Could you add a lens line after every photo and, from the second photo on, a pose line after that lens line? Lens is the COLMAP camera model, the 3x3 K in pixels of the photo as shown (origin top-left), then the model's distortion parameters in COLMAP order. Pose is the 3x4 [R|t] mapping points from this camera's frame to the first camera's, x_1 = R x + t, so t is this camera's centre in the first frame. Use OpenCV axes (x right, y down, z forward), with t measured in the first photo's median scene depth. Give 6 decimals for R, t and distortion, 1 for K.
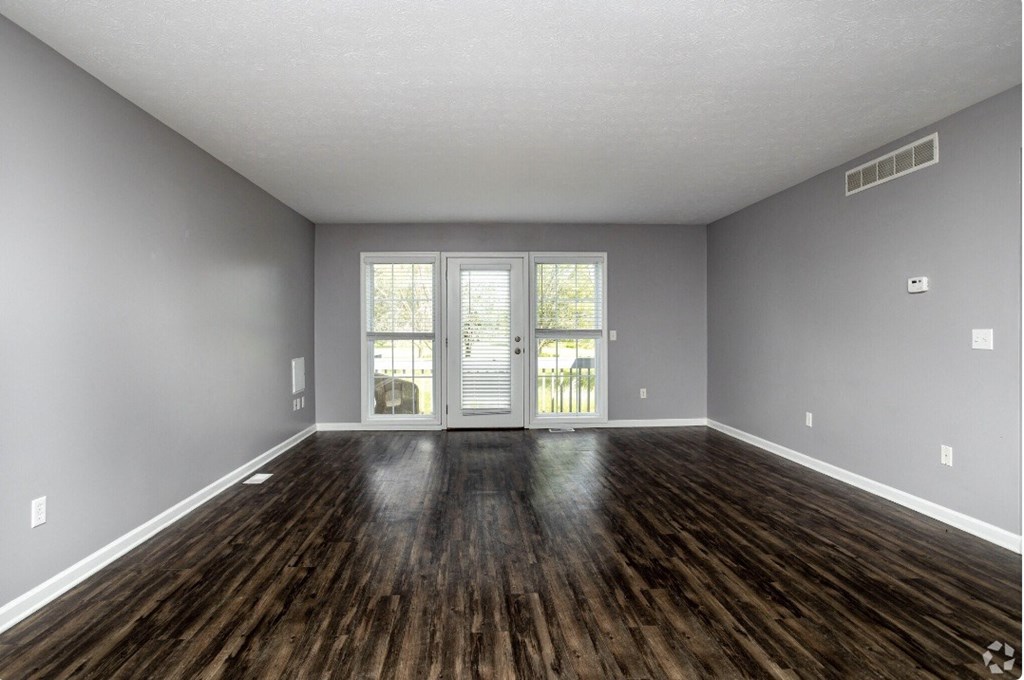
lens RADIAL K [[535.5, 0, 511.5], [0, 535.5, 338.1], [0, 0, 1]] dist [-0.015828, 0.000365]
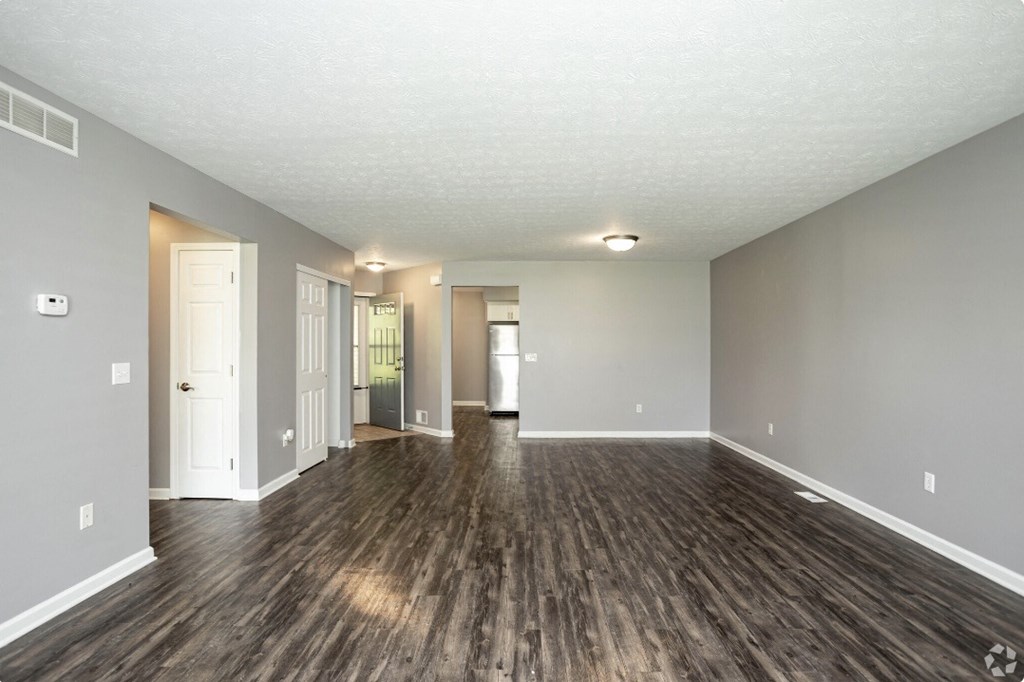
lens RADIAL K [[535.5, 0, 510.7], [0, 535.5, 342.6], [0, 0, 1]] dist [-0.015828, 0.000365]
pose [[-0.994628, 0.006080, 0.103333, 0.089537], [0.006847, 0.999952, 0.007068, -0.067239], [-0.103285, 0.007737, -0.994622, 2.255433]]
